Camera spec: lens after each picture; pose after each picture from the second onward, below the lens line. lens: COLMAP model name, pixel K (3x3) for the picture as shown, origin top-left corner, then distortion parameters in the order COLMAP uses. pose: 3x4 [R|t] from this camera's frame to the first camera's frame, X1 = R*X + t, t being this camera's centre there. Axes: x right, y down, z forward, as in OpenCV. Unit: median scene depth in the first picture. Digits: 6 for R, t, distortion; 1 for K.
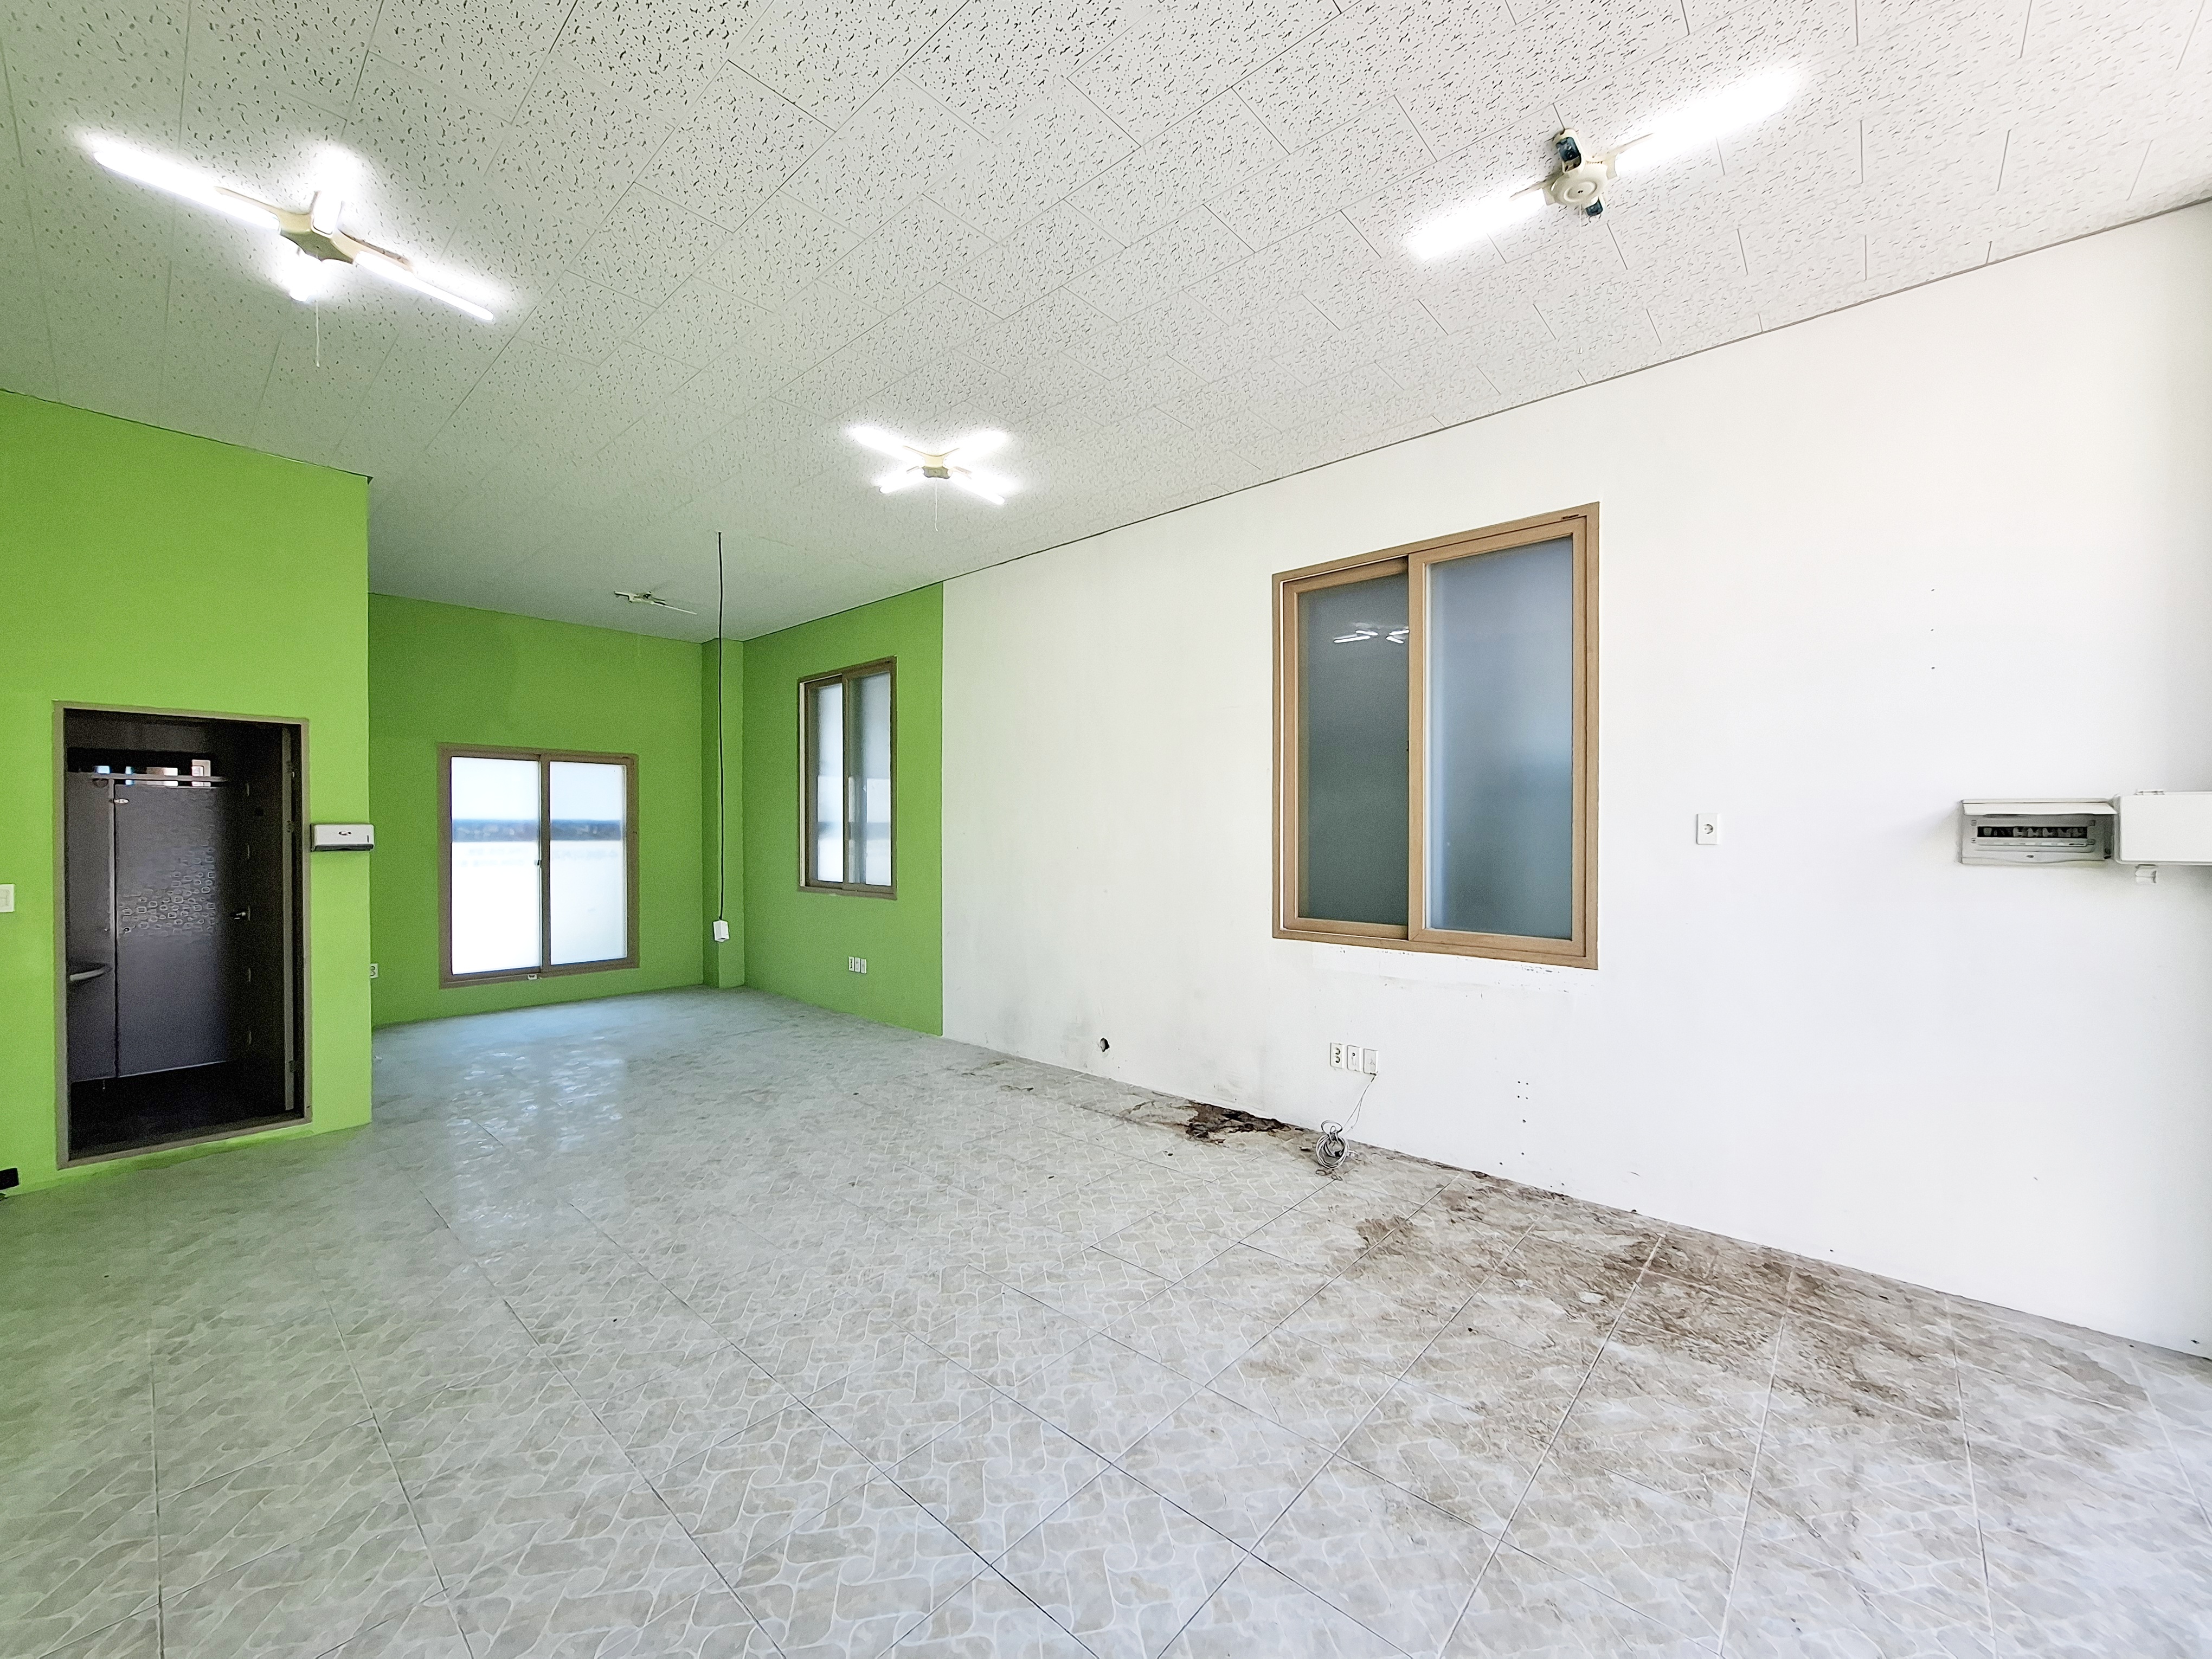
lens RADIAL K [[868.2, 0, 1101.8], [0, 868.2, 838.0], [0, 0, 1]] dist [-0.002622, 0.000576]
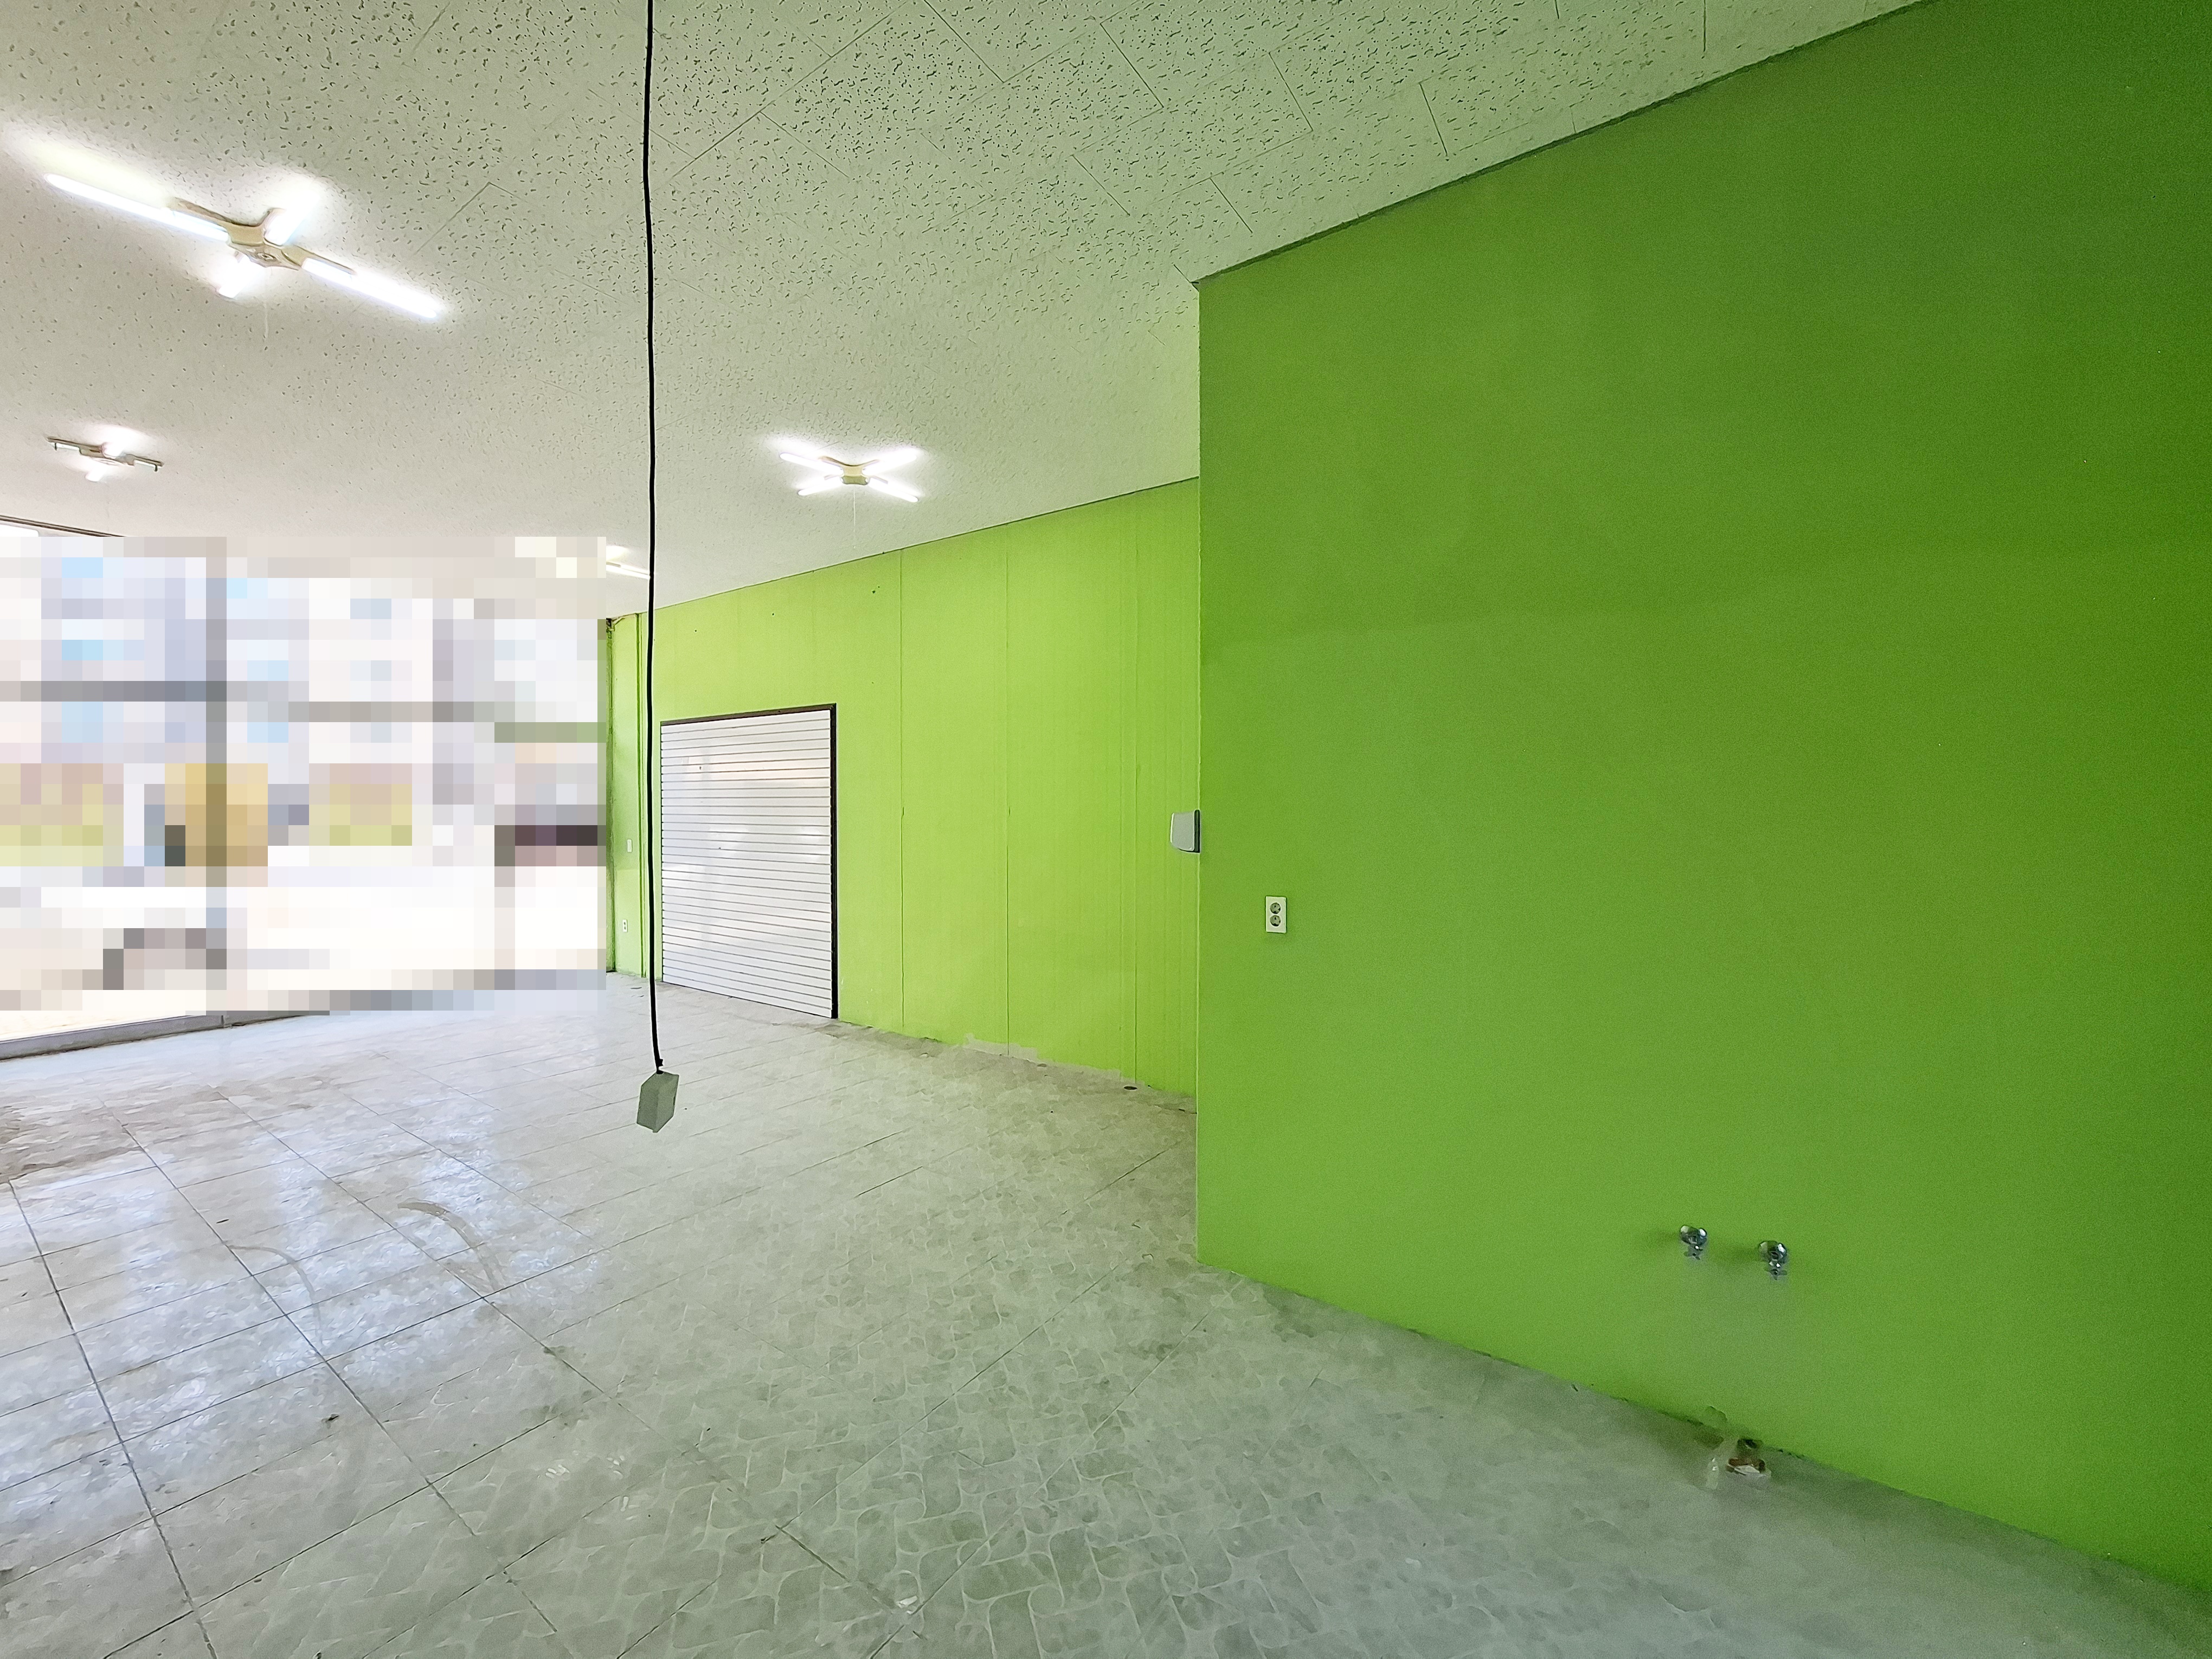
lens RADIAL K [[875.9, 0, 1089.2], [0, 875.9, 826.5], [0, 0, 1]] dist [-0.000446, 0.000213]
pose [[-0.993432, 0.000650, -0.114420, -0.871825], [-0.002747, 0.999560, 0.029532, -0.028222], [0.114389, 0.029653, -0.992993, 2.093747]]
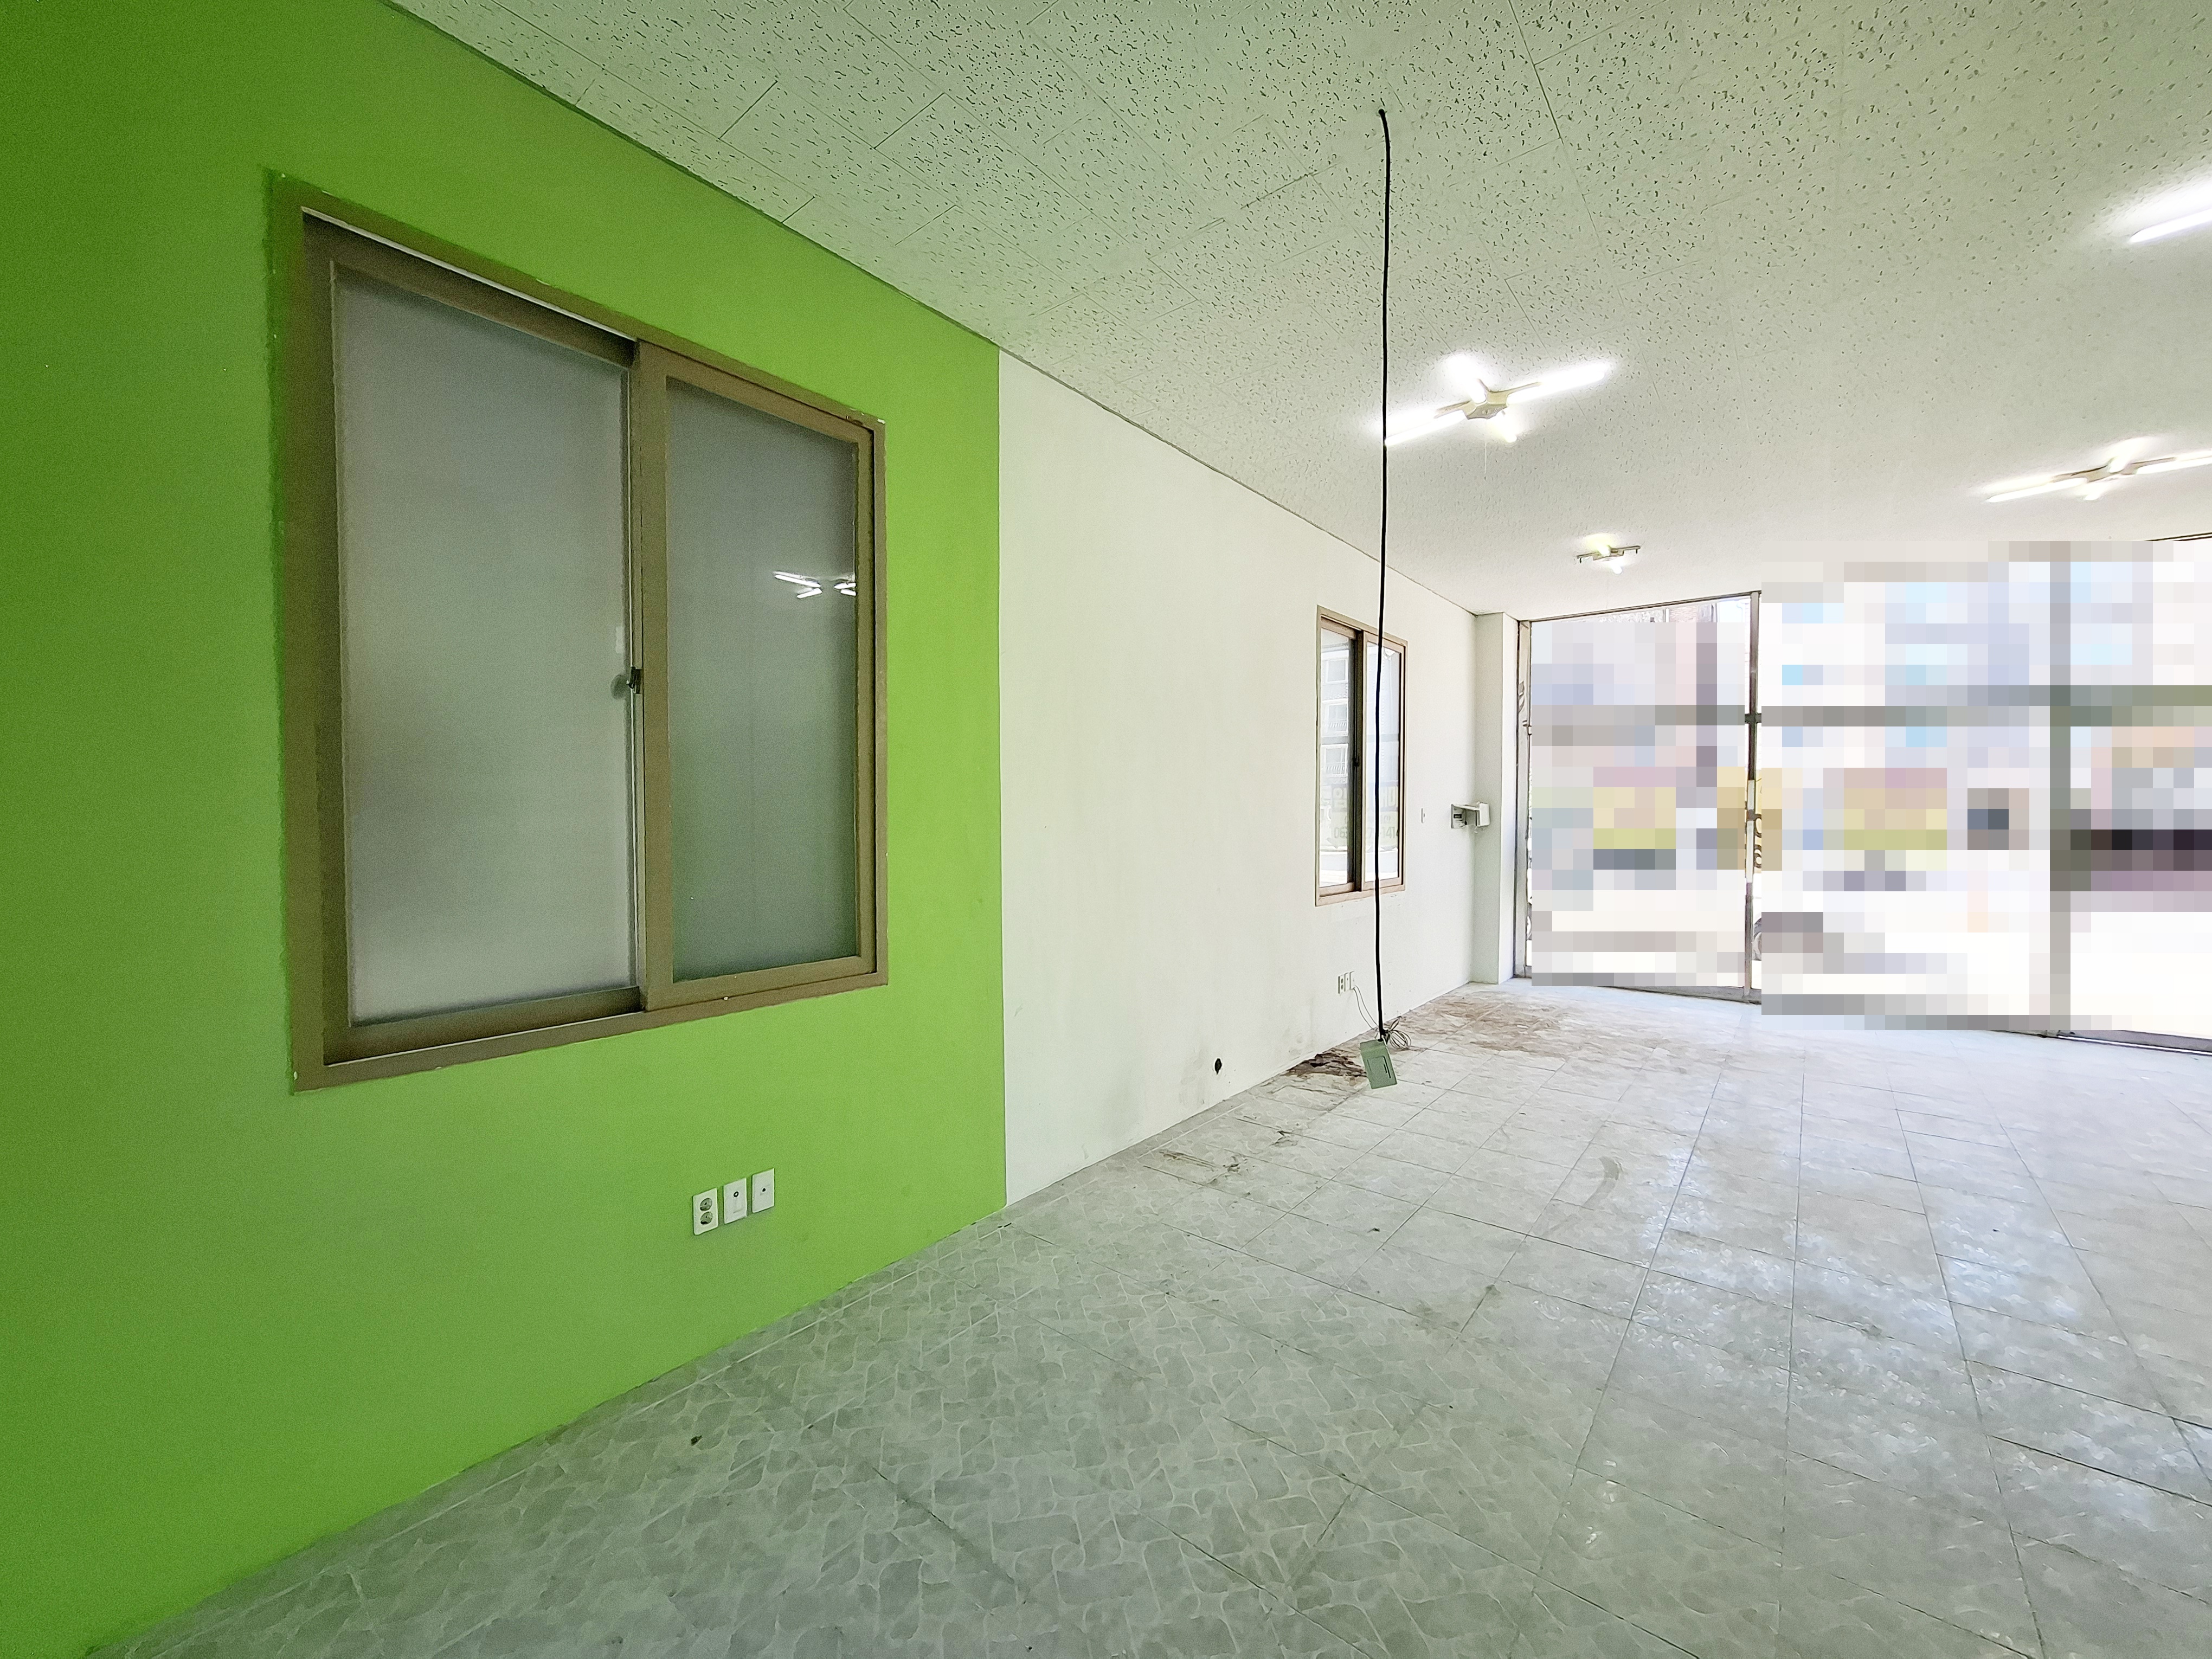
lens RADIAL K [[873.7, 0, 1094.3], [0, 873.7, 832.8], [0, 0, 1]] dist [-0.002506, -0.000400]
pose [[-0.037626, -0.024646, 0.998988, -1.298304], [0.009496, 0.999642, 0.025019, -0.026269], [-0.999247, 0.010427, -0.037379, 1.744951]]
